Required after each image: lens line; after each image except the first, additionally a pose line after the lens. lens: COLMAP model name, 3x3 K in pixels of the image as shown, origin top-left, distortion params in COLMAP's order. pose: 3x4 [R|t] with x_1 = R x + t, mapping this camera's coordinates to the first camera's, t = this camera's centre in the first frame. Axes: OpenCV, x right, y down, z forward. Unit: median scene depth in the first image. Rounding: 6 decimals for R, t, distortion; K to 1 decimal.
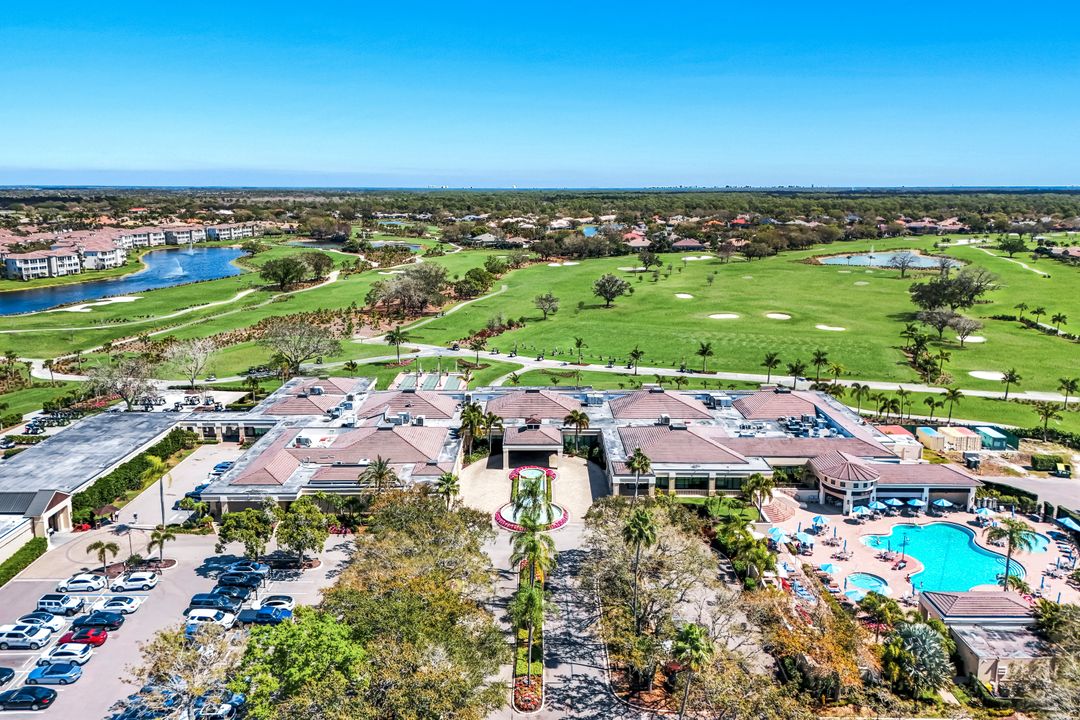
lens RADIAL K [[813.4, 0, 544.9], [0, 813.4, 339.6], [0, 0, 1]] dist [0.092348, -0.104465]
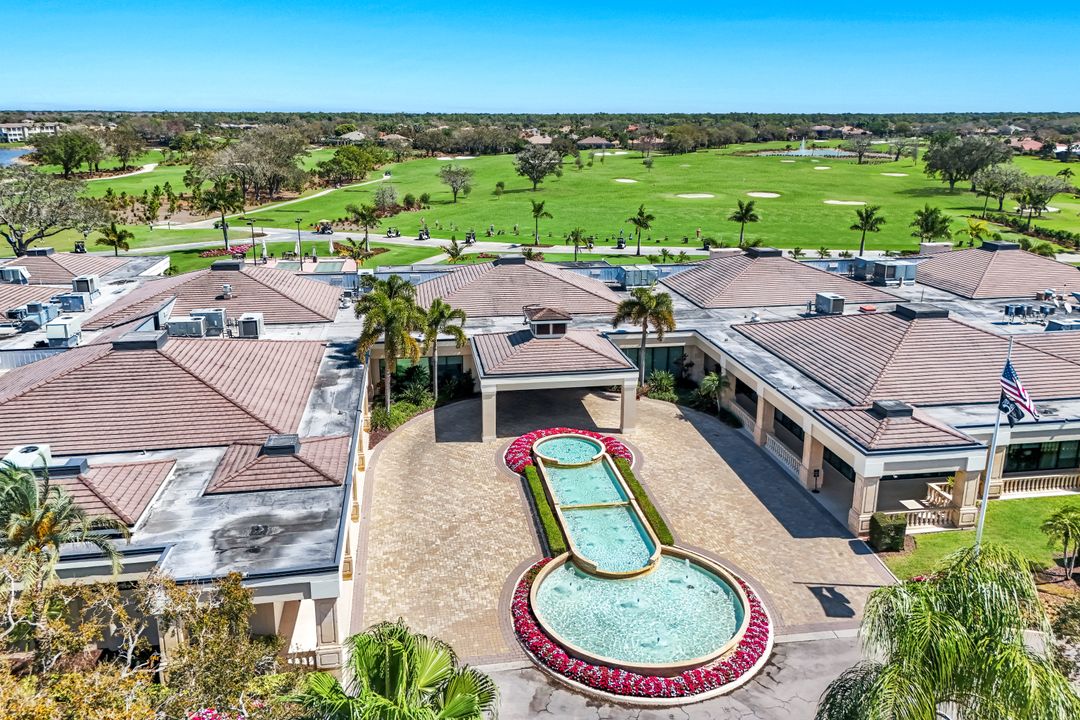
lens RADIAL K [[813.4, 0, 544.9], [0, 813.4, 339.6], [0, 0, 1]] dist [0.092348, -0.104465]
pose [[0.987537, -0.037927, 0.152747, -0.078088], [0.025311, 0.996169, 0.083709, 0.080848], [-0.155337, -0.078799, 0.984714, 0.625155]]
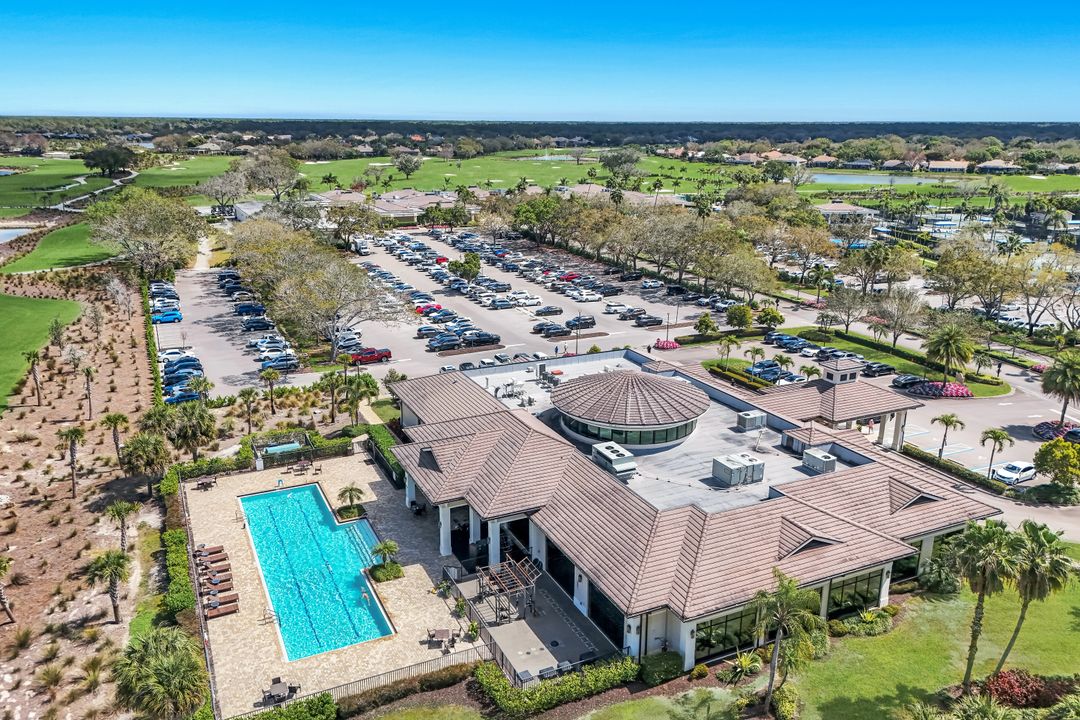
lens RADIAL K [[813.4, 0, 544.9], [0, 813.4, 339.6], [0, 0, 1]] dist [0.092348, -0.104465]
pose [[0.901488, -0.107267, 0.419301, -0.781126], [0.074784, 0.992834, 0.093206, 0.284048], [-0.426295, -0.052667, 0.903050, -0.875546]]
